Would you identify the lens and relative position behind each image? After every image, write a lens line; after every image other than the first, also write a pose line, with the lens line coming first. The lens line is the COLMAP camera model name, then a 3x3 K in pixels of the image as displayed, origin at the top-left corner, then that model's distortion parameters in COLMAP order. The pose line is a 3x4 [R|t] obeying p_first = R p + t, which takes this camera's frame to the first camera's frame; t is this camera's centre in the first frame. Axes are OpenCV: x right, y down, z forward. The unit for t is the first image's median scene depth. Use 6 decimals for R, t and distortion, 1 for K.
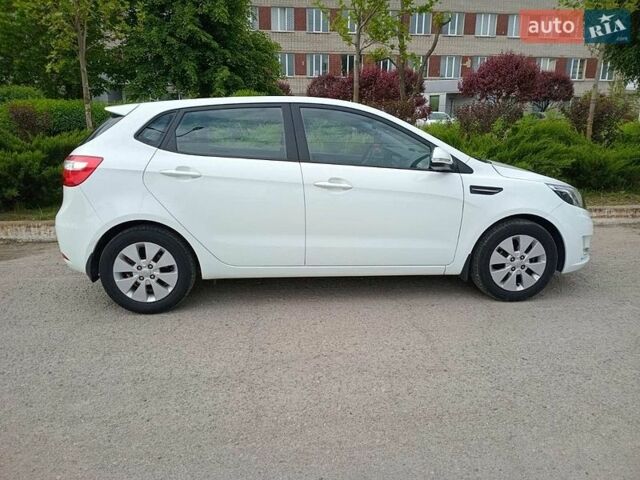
lens RADIAL K [[472.6, 0, 321.6], [0, 472.6, 217.6], [0, 0, 1]] dist [0.042040, -0.063519]
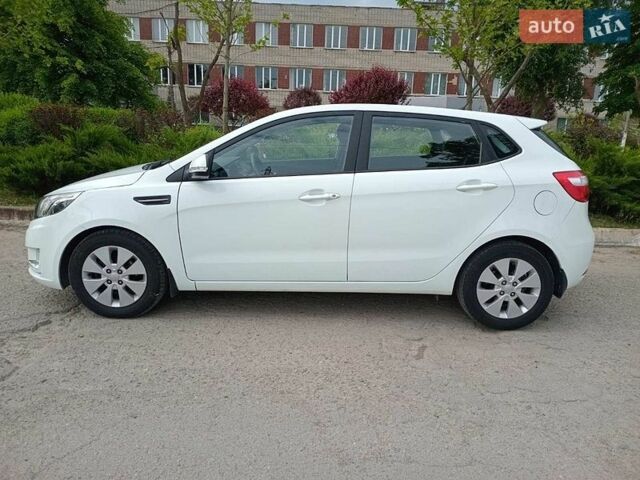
lens RADIAL K [[472.6, 0, 321.6], [0, 472.6, 217.6], [0, 0, 1]] dist [0.042040, -0.063519]
pose [[0.995759, 0.043164, -0.081249, 0.144313], [-0.045674, 0.998527, -0.029299, -0.002950], [0.079864, 0.032886, 0.996263, 0.016510]]
